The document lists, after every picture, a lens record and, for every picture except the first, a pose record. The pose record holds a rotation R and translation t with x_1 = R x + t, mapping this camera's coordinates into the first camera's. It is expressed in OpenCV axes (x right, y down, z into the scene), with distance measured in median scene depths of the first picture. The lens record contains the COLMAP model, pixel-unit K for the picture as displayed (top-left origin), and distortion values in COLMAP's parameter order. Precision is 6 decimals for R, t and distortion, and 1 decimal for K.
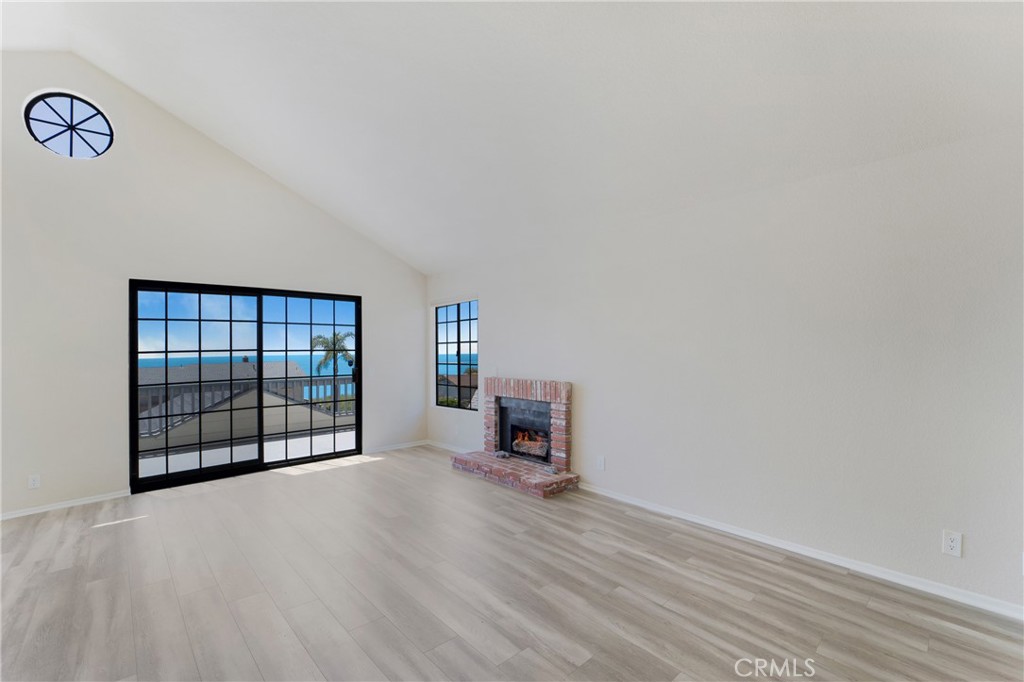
lens RADIAL K [[449.1, 0, 488.5], [0, 449.1, 345.8], [0, 0, 1]] dist [0.026238, 0.000218]
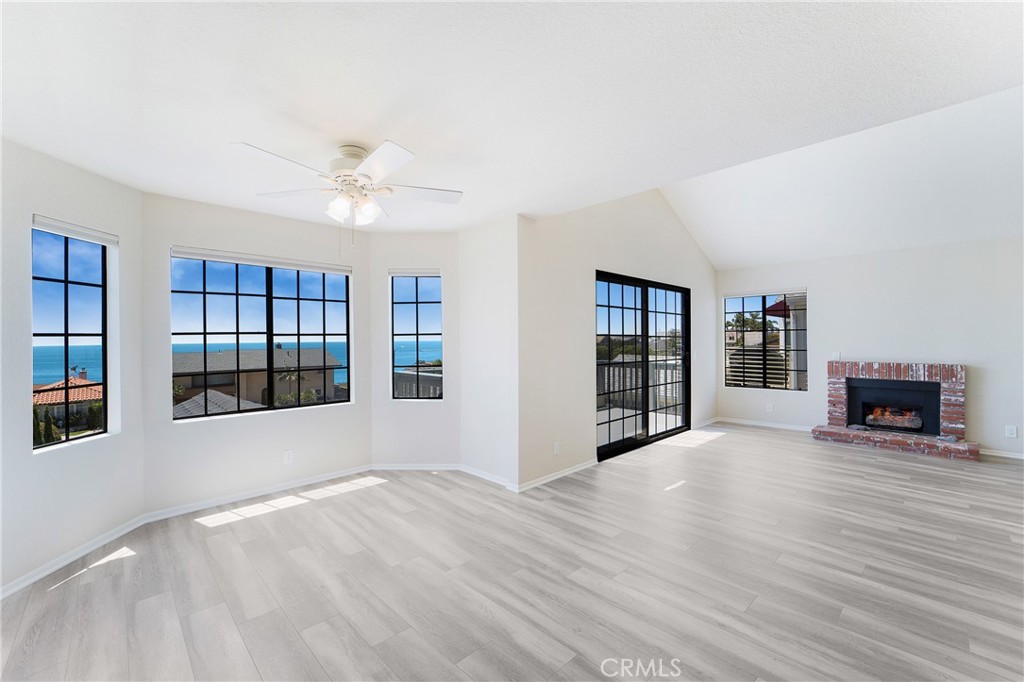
lens RADIAL K [[416.1, 0, 517.9], [0, 416.1, 341.4], [0, 0, 1]] dist [0.000400, 0.000066]
pose [[0.995991, 0.008711, 0.089030, -0.938749], [-0.010235, 0.999808, 0.016680, 0.010580], [-0.088868, -0.017524, 0.995889, 0.010685]]
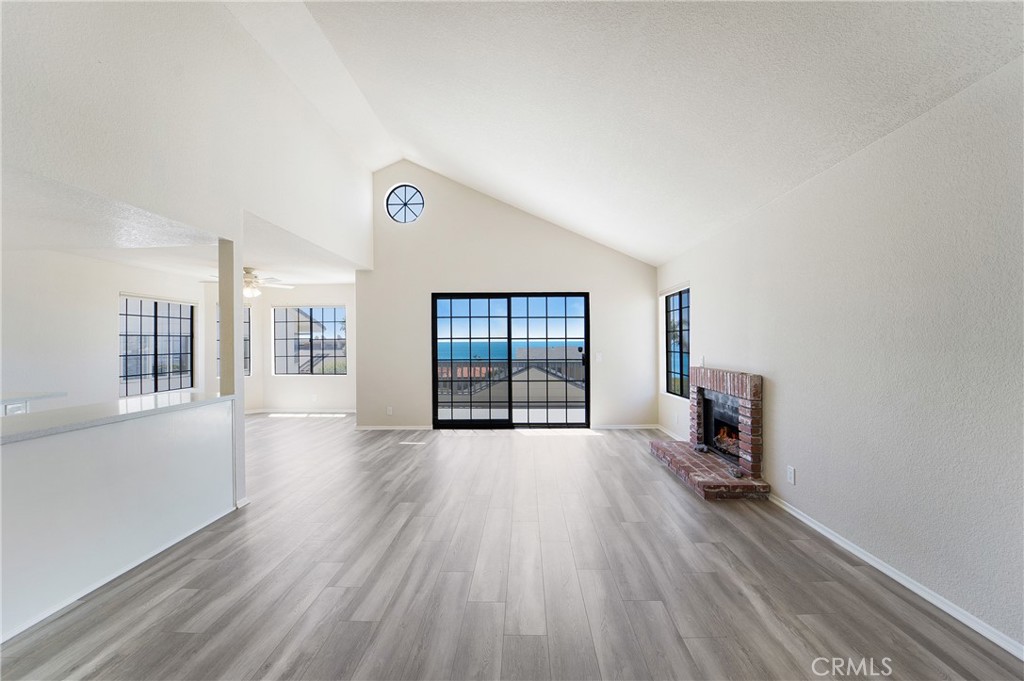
lens RADIAL K [[398.1, 0, 515.8], [0, 398.1, 342.1], [0, 0, 1]] dist [-0.001116, -0.000126]
pose [[0.778145, 0.007436, -0.628041, 0.254415], [0.002779, 0.999879, 0.015282, 0.003738], [0.628079, -0.013637, 0.778030, 0.101635]]
